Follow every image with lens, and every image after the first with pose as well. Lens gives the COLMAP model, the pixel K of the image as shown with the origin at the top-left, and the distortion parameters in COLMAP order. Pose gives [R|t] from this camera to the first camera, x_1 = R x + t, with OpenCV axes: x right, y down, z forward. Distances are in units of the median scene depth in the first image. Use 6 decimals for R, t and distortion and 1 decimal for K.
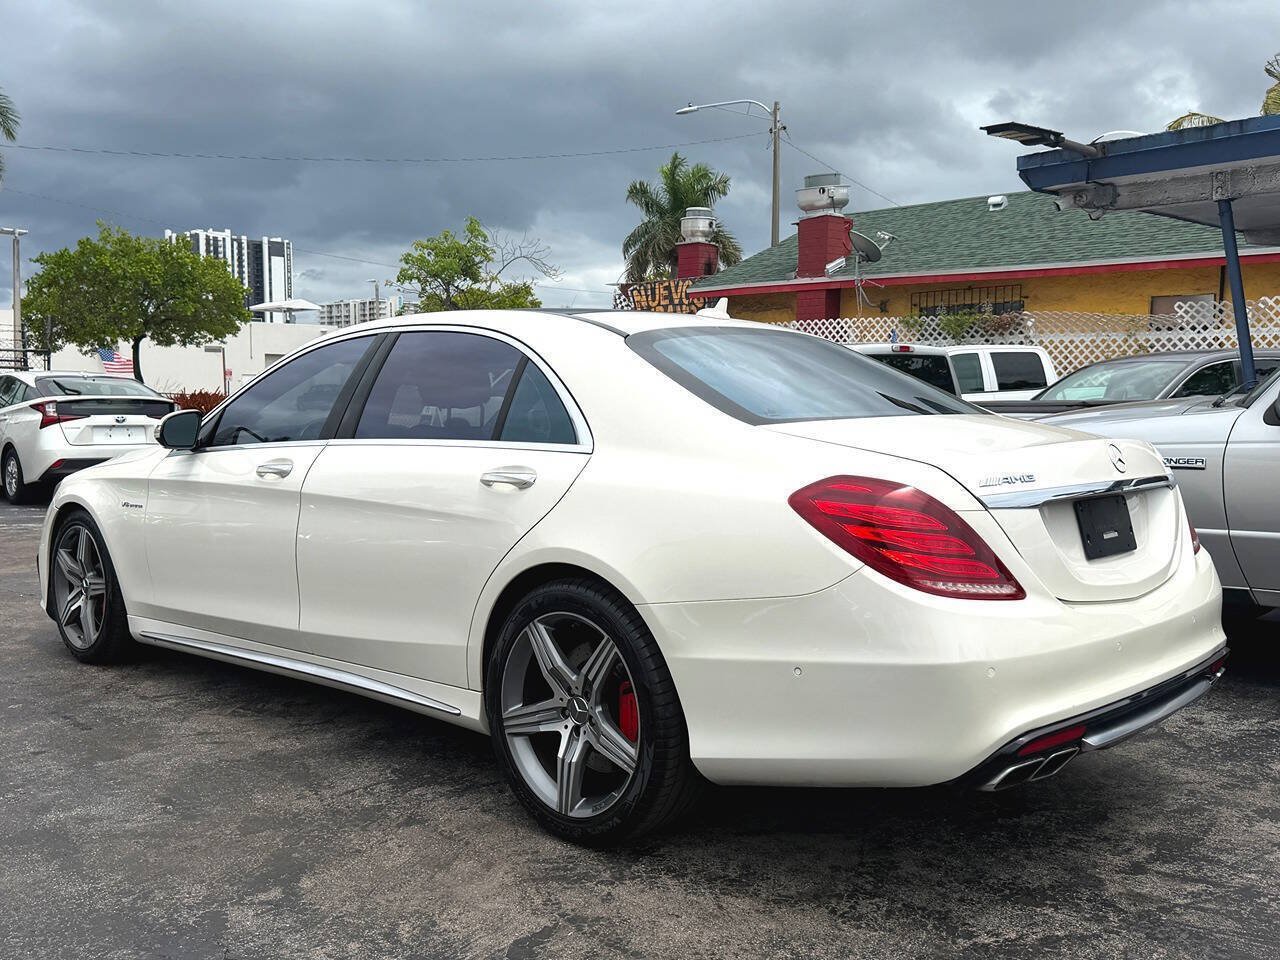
lens RADIAL K [[1193.6, 0, 640.0], [0, 1193.6, 480.0], [0, 0, 1]] dist [0.147906, -0.314269]
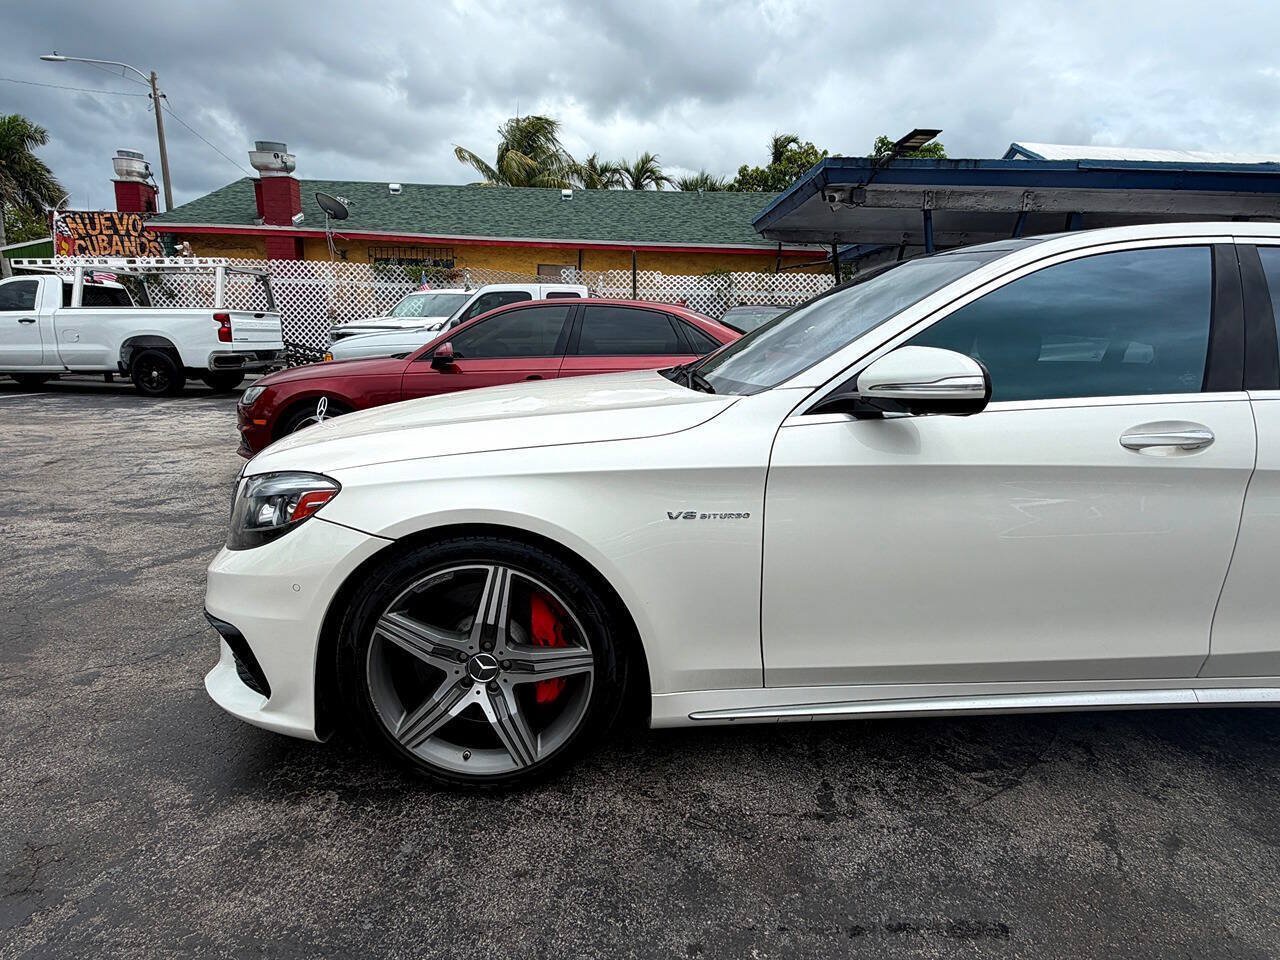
lens RADIAL K [[696.0, 0, 635.2], [0, 696.0, 485.6], [0, 0, 1]] dist [0.001870, -0.000813]
pose [[0.694345, -0.142776, 0.705337, -0.891617], [0.028681, 0.984833, 0.171119, -0.065582], [-0.719070, -0.098586, 0.687909, 1.065398]]
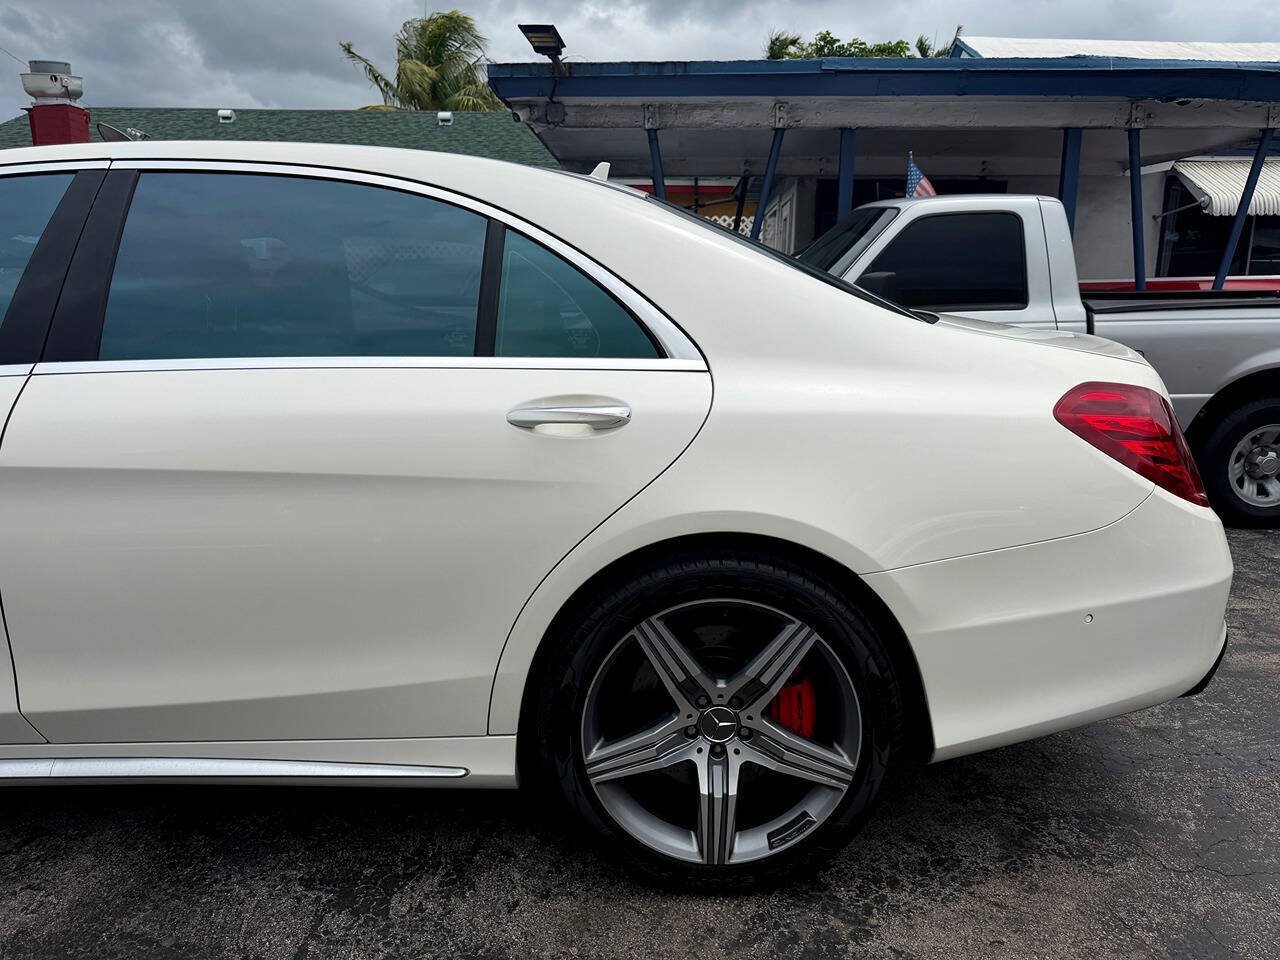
lens RADIAL K [[908.2, 0, 632.0], [0, 908.2, 479.4], [0, 0, 1]] dist [0.050056, -0.072144]
pose [[0.717741, -0.136272, 0.682846, -0.387191], [0.042418, 0.987398, 0.152464, -0.036620], [-0.695017, -0.080465, 0.714477, 0.563007]]
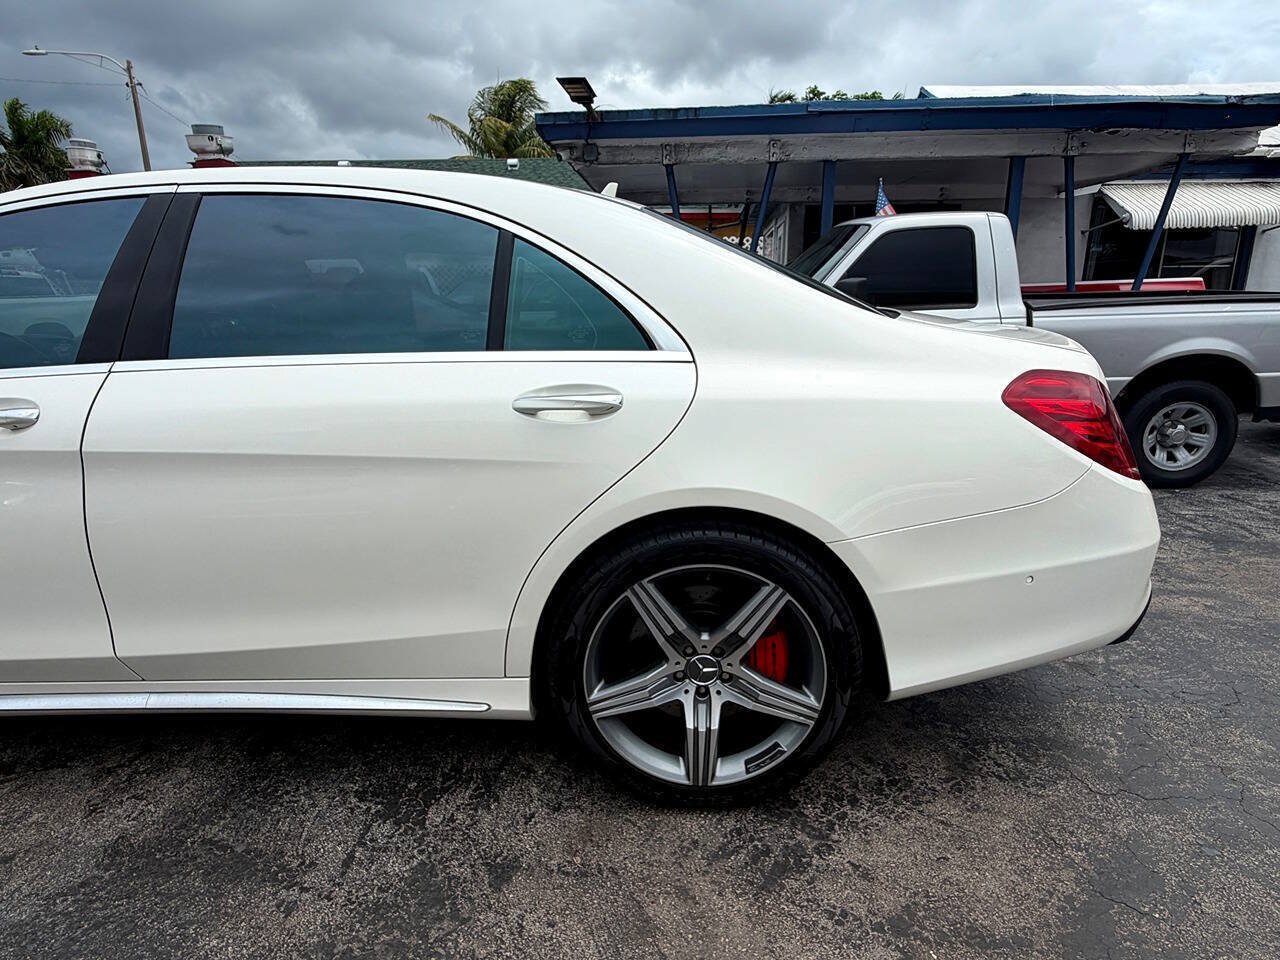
lens RADIAL K [[696.0, 0, 635.2], [0, 696.0, 485.6], [0, 0, 1]] dist [0.001870, -0.000813]
pose [[0.744269, -0.177165, 0.643954, -0.328915], [0.053952, 0.976973, 0.206429, -0.034041], [-0.665697, -0.118896, 0.736689, 0.591740]]
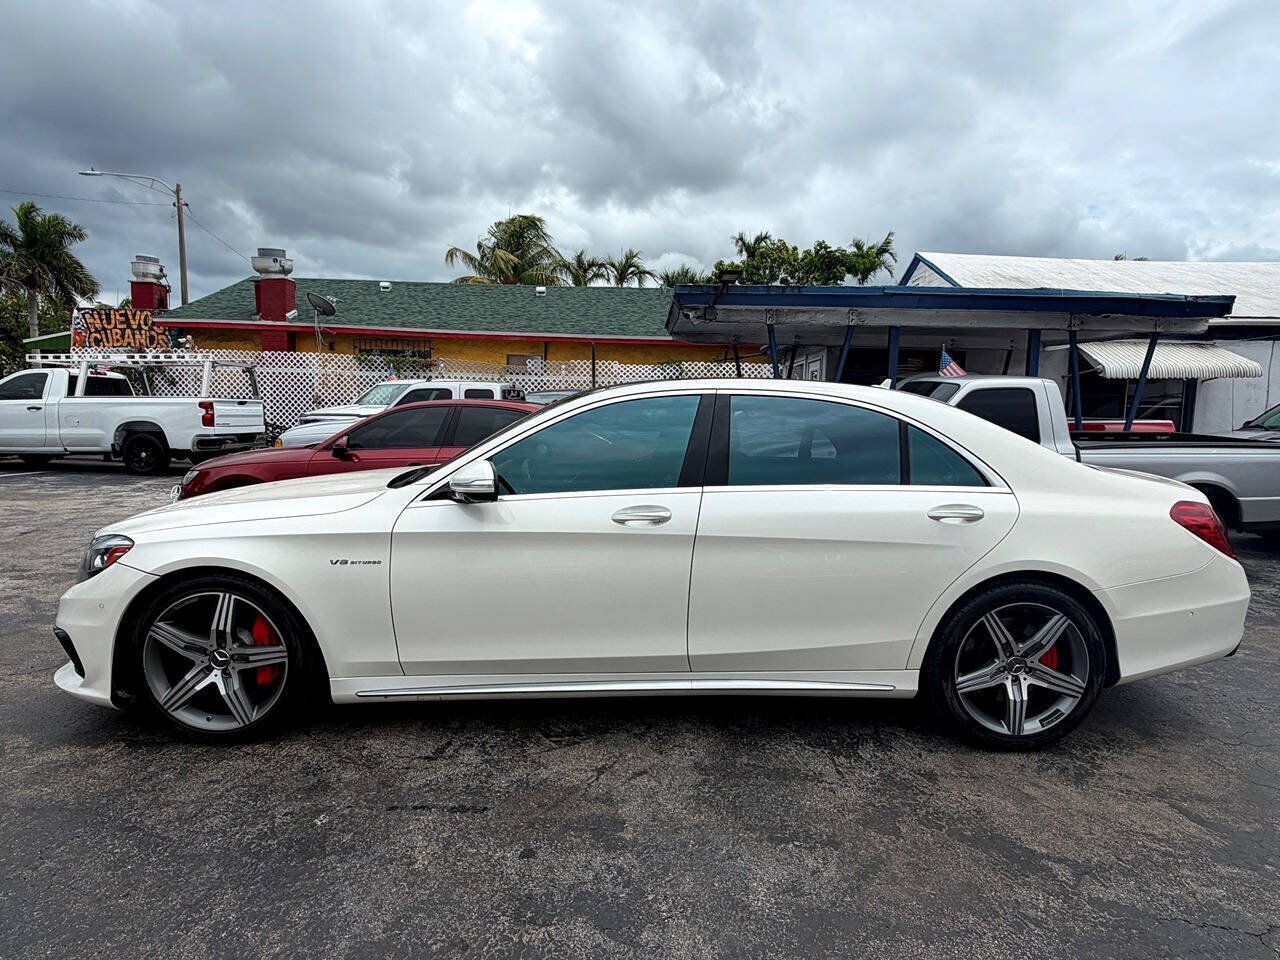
lens RADIAL K [[696.0, 0, 635.2], [0, 696.0, 485.6], [0, 0, 1]] dist [0.001870, -0.000813]
pose [[0.705170, -0.064612, 0.706088, -0.850543], [0.027434, 0.997580, 0.063886, -0.086696], [-0.708508, -0.025680, 0.705236, 0.630337]]
